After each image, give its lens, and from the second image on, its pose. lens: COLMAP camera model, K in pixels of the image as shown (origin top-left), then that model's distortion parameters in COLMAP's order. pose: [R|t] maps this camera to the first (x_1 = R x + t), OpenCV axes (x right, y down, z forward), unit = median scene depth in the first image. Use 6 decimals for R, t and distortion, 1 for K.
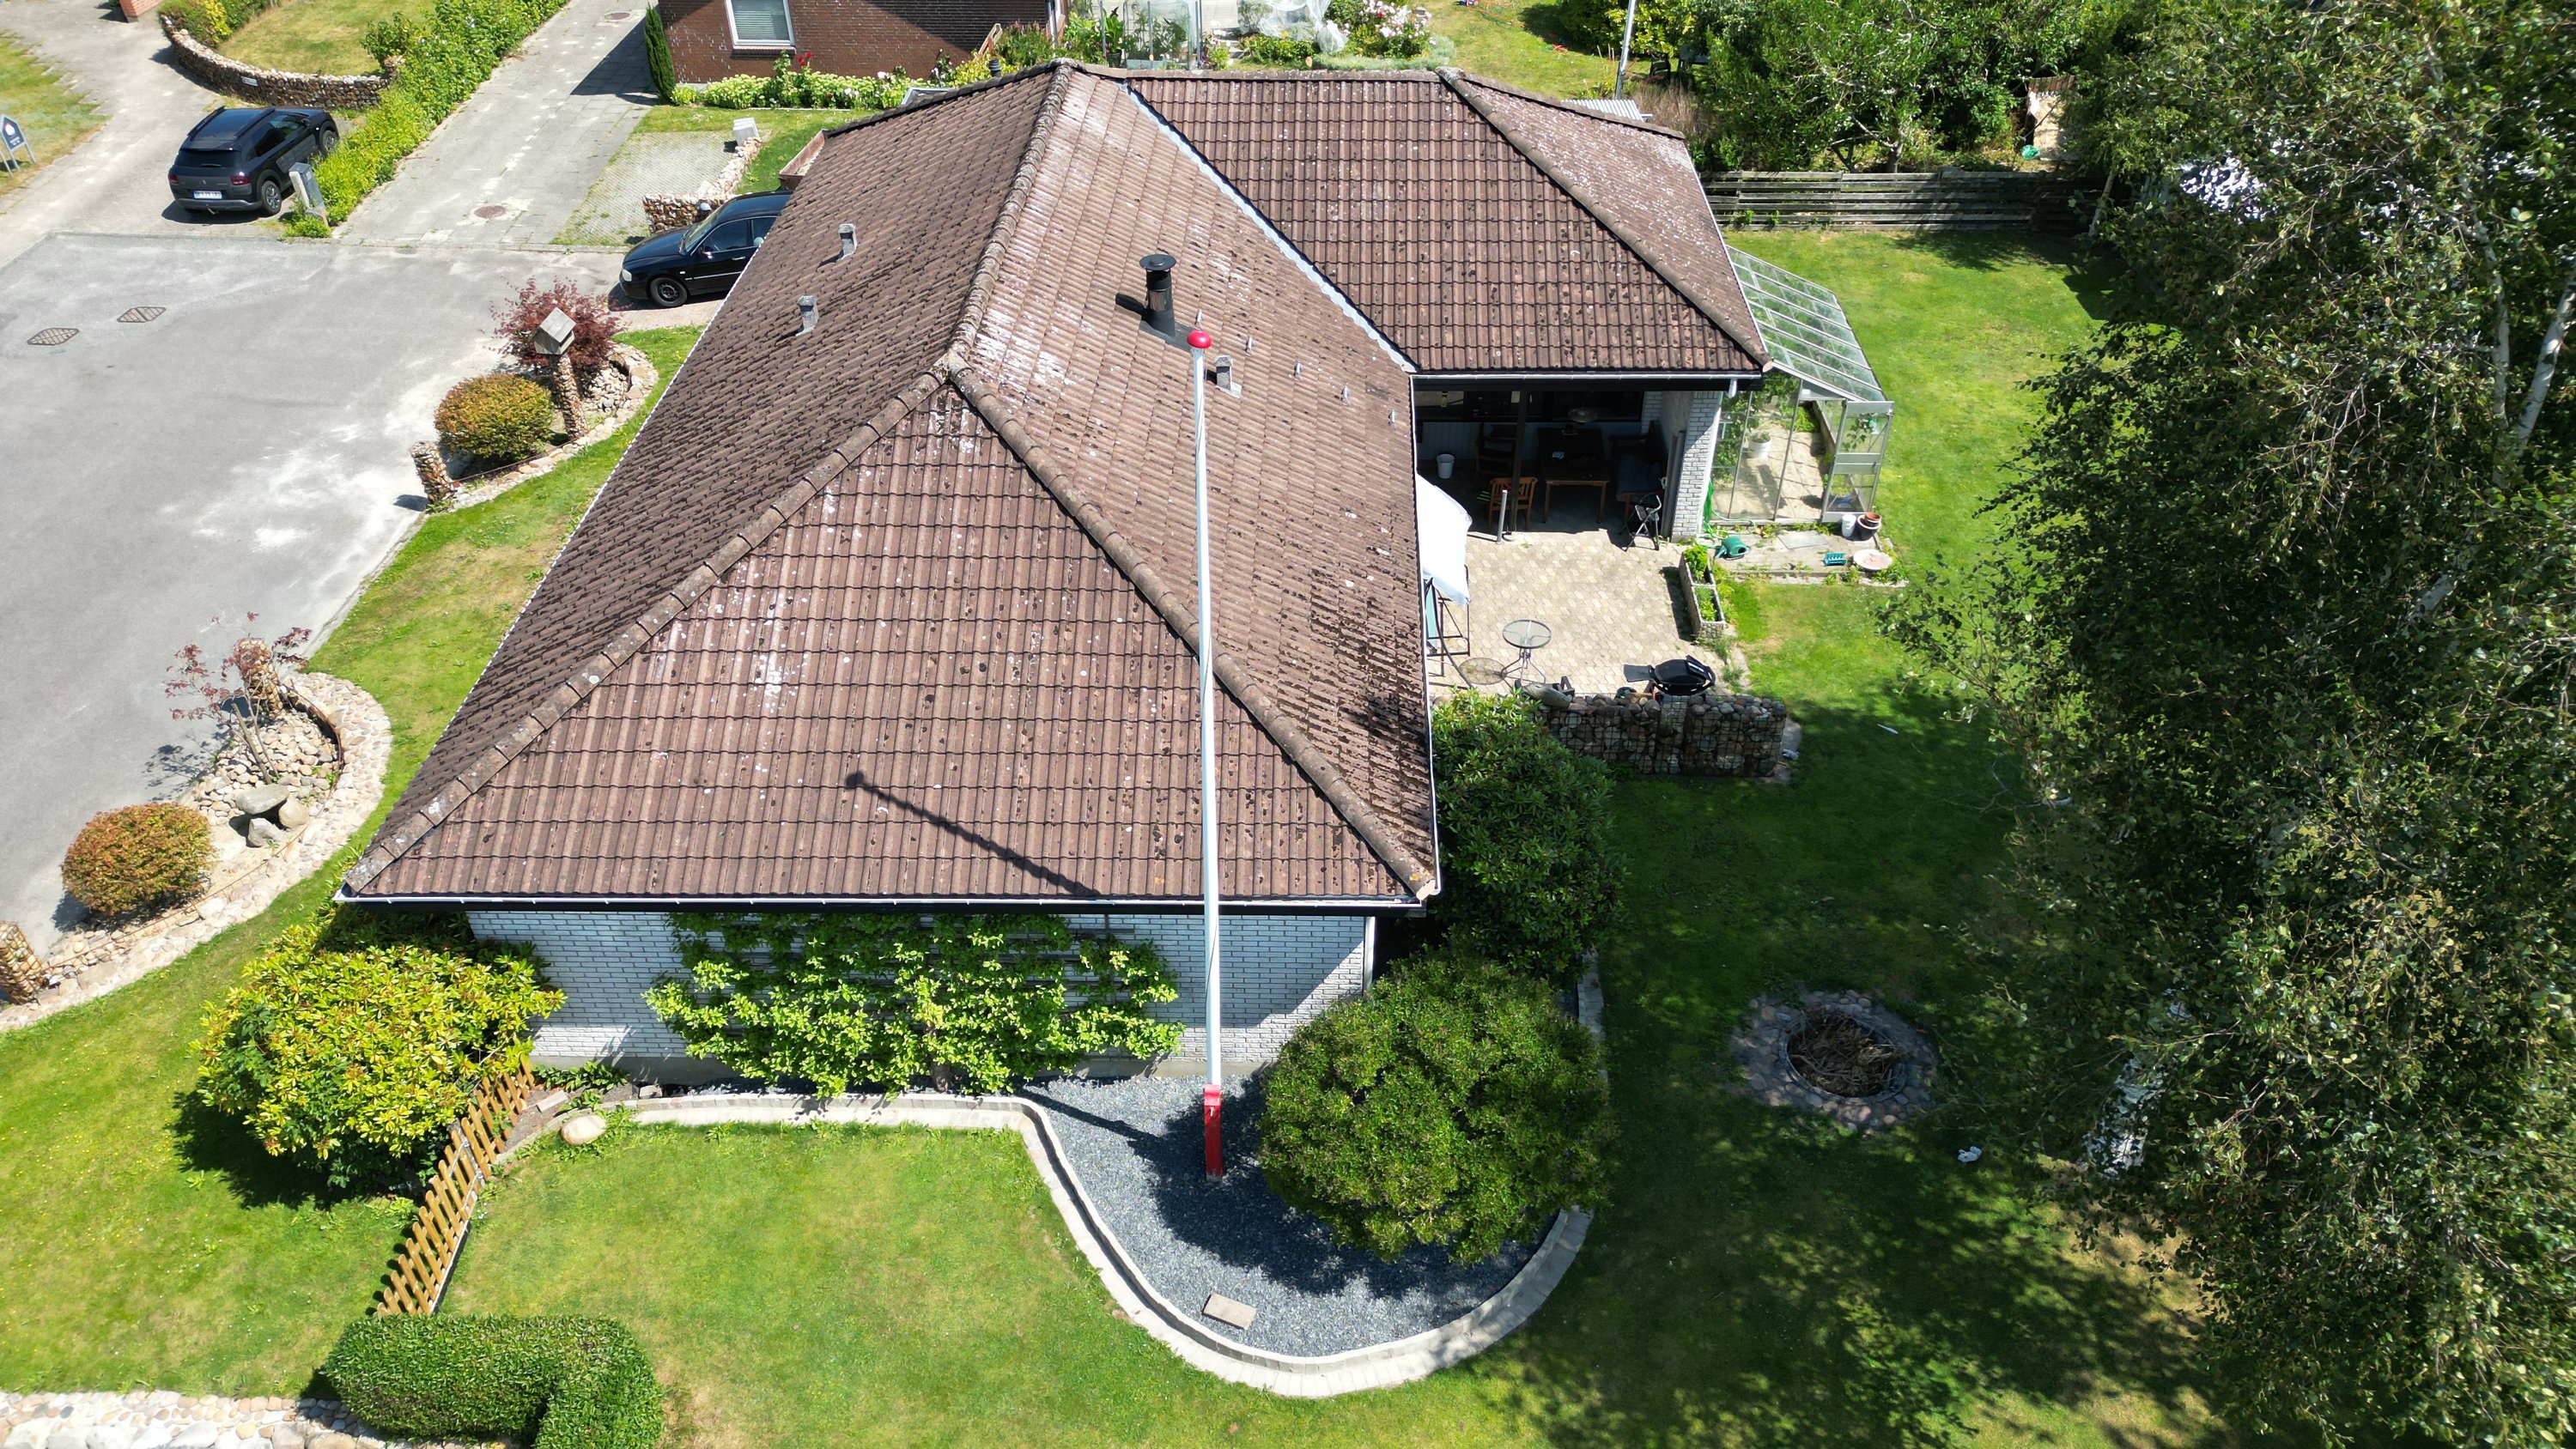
lens RADIAL K [[1787.8, 0, 1281.1], [0, 1787.8, 720.3], [0, 0, 1]] dist [0.085342, -0.086786]
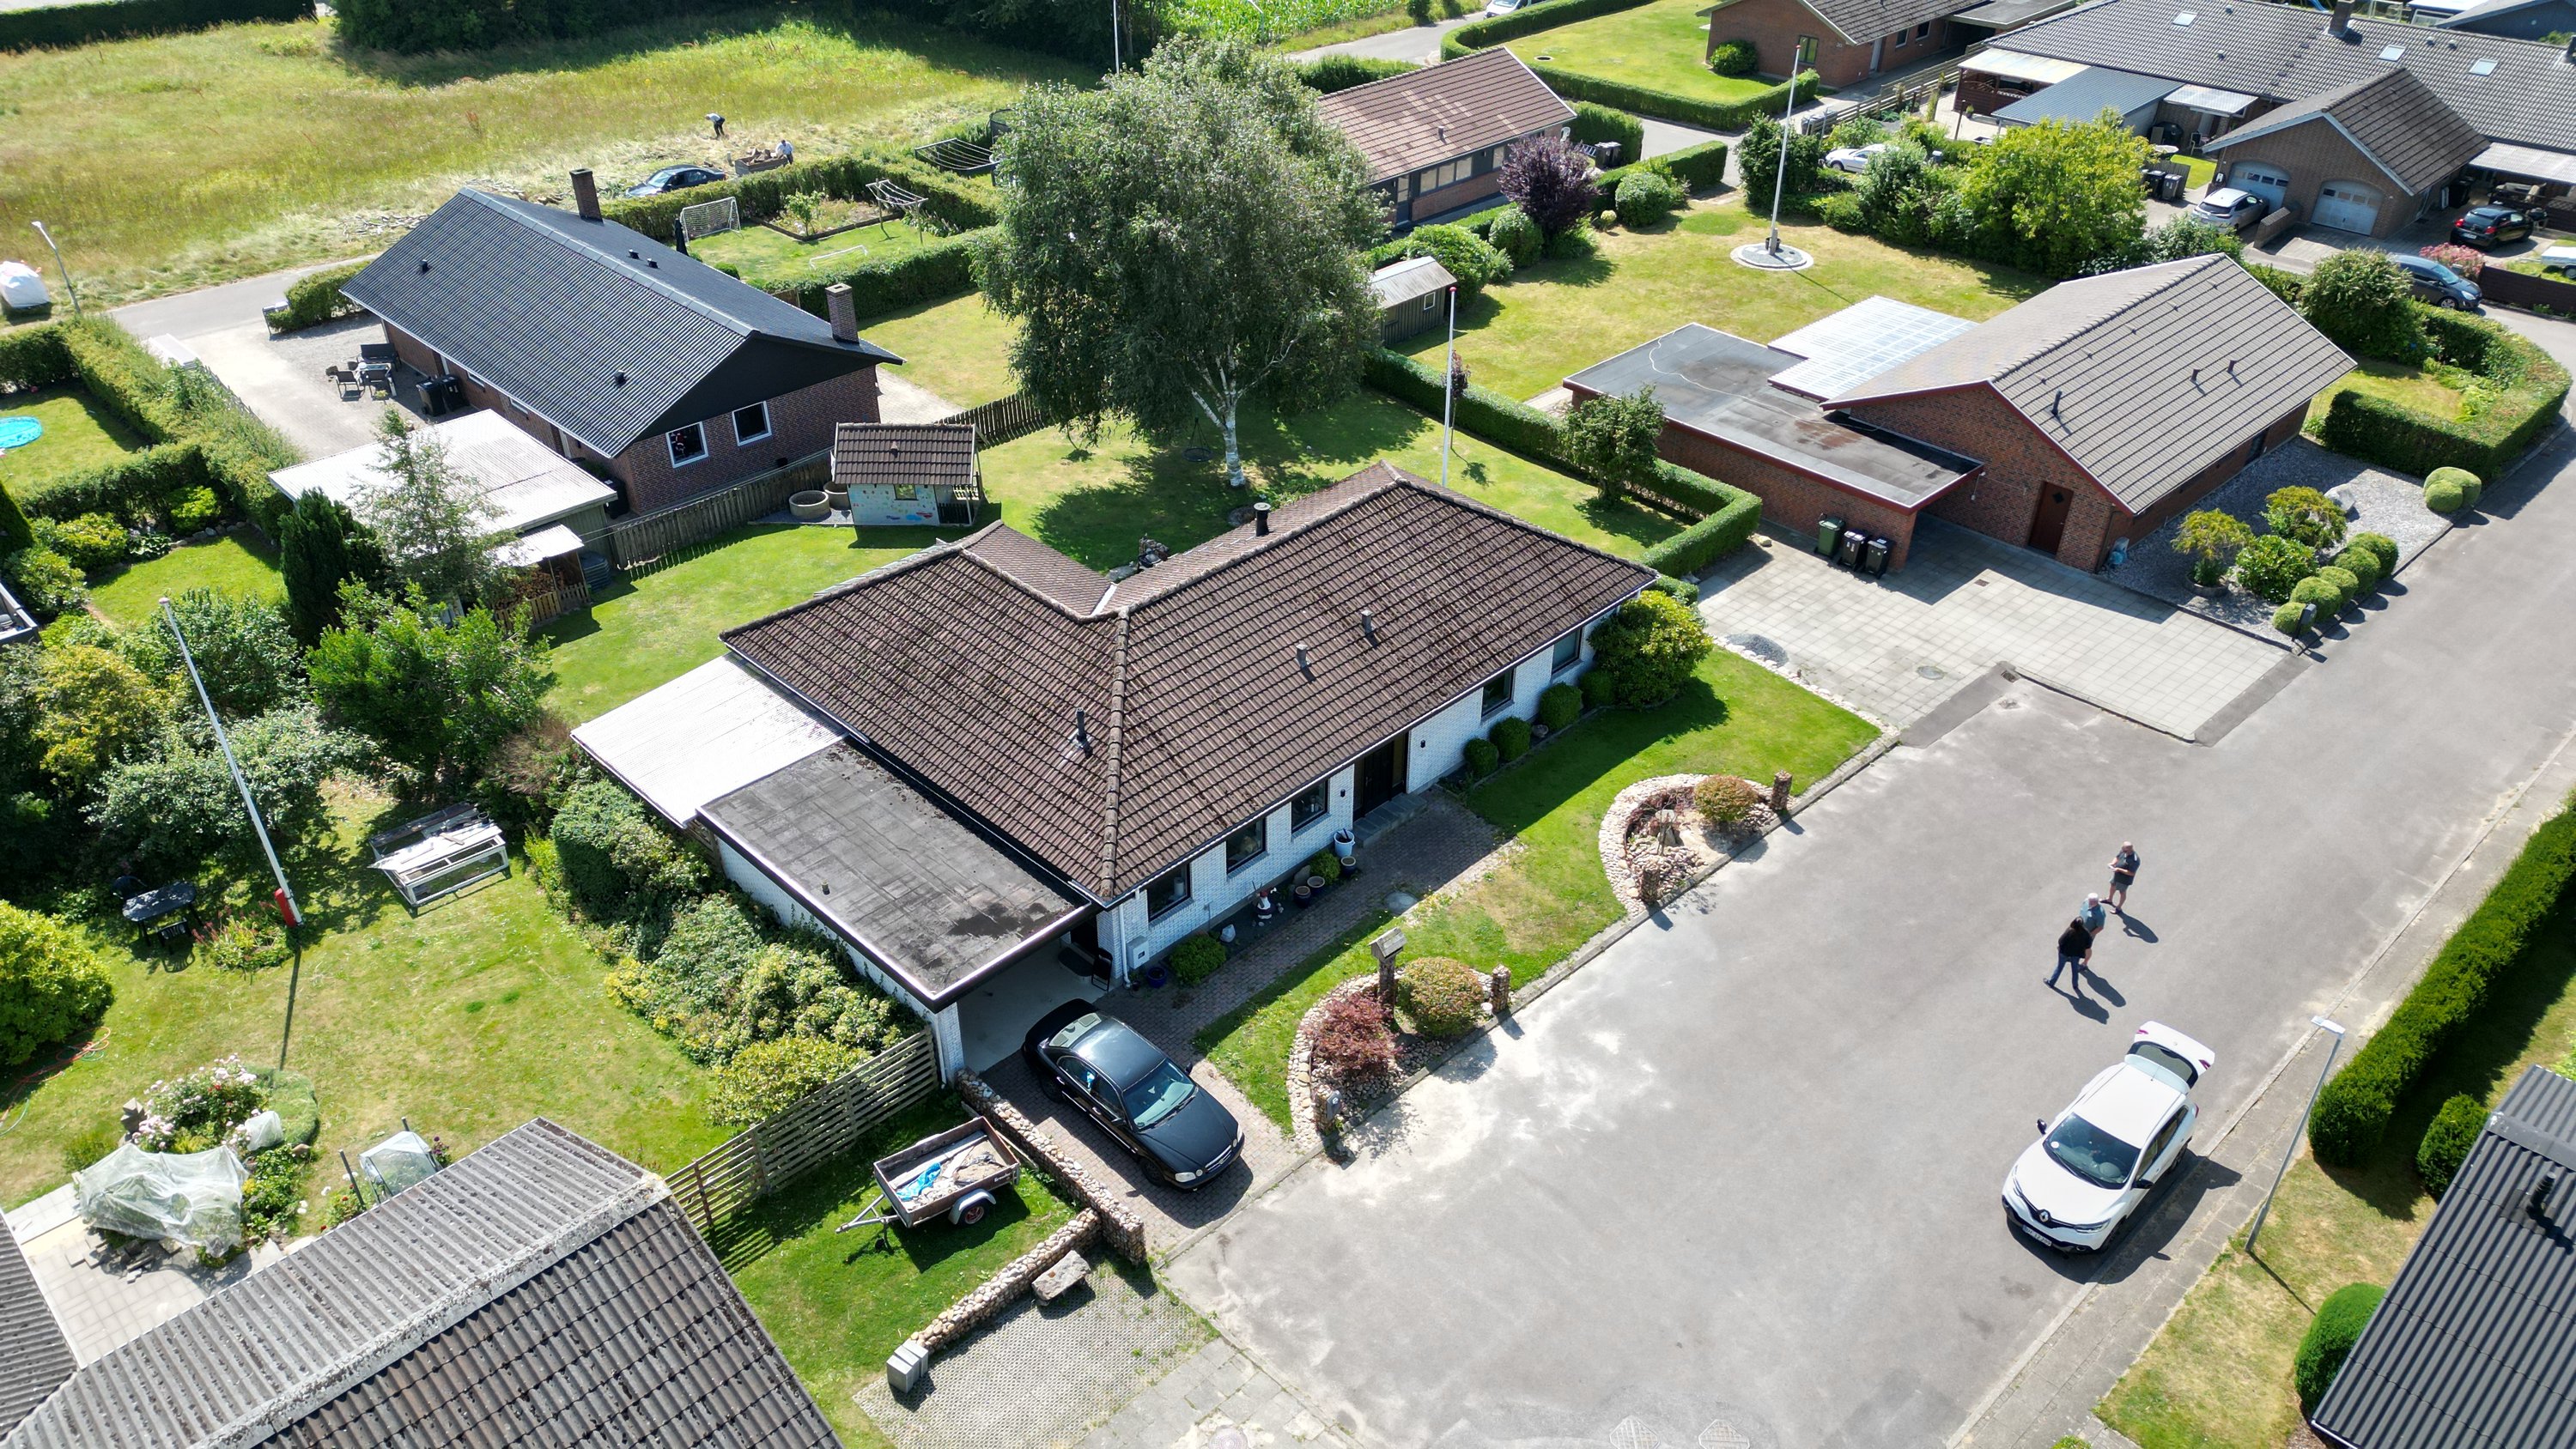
lens RADIAL K [[1787.8, 0, 1281.1], [0, 1787.8, 720.3], [0, 0, 1]] dist [0.085342, -0.086786]
pose [[-0.731732, -0.391561, 0.557896, -1.048292], [0.403856, 0.410289, 0.817657, -1.438966], [-0.549061, 0.823616, -0.142088, 1.135851]]
